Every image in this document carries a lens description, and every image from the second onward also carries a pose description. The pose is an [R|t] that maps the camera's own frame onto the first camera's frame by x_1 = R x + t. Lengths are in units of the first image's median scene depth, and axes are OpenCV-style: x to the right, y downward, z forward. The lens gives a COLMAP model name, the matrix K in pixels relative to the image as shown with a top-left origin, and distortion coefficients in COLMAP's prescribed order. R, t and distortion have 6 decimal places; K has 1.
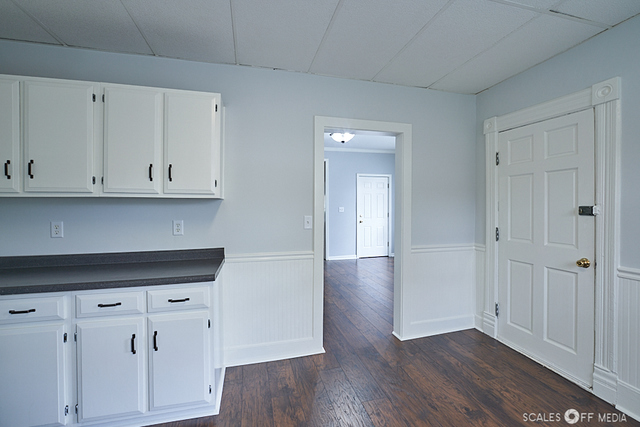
lens RADIAL K [[289.5, 0, 319.3], [0, 289.5, 210.3], [0, 0, 1]] dist [-0.014128, 0.000295]
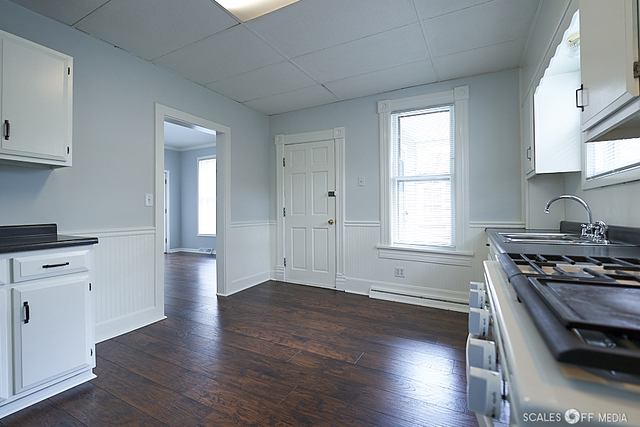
lens RADIAL K [[289.5, 0, 319.3], [0, 289.5, 210.3], [0, 0, 1]] dist [-0.014128, 0.000295]
pose [[0.691634, 0.000666, 0.722248, -0.372923], [0.009408, 0.999906, -0.009930, 0.096201], [-0.722187, 0.013663, 0.691563, -0.191814]]
